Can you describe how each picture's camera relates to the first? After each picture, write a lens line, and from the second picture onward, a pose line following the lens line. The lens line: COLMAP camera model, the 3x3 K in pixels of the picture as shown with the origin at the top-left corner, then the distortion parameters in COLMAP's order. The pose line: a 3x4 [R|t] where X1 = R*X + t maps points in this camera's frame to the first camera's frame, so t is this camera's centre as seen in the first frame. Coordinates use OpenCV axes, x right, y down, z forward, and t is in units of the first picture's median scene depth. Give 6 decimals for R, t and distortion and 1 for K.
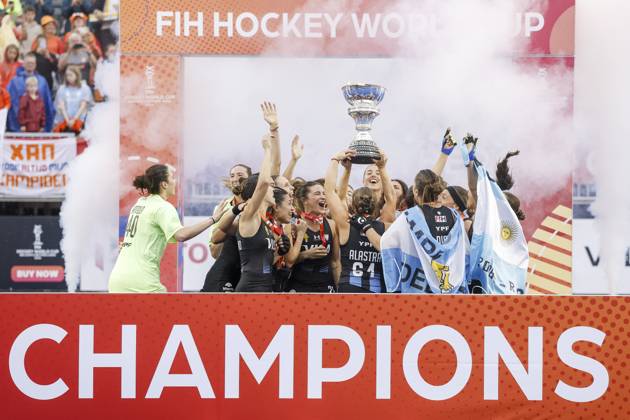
lens RADIAL K [[4146.4, 0, 315.1], [0, 4146.4, 168.4], [0, 0, 1]] dist [2.434289, 0.000000]
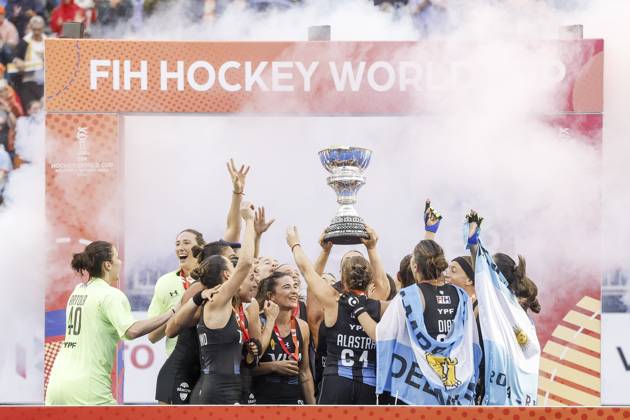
lens RADIAL K [[4146.4, 0, 316.8], [0, 4146.4, 244.3], [0, 0, 1]] dist [2.434289, 0.000000]
pose [[0.999977, -0.005792, -0.003549, 0.009000], [0.005824, 0.999944, 0.008870, -0.008609], [0.003498, -0.008890, 0.999954, 0.180557]]
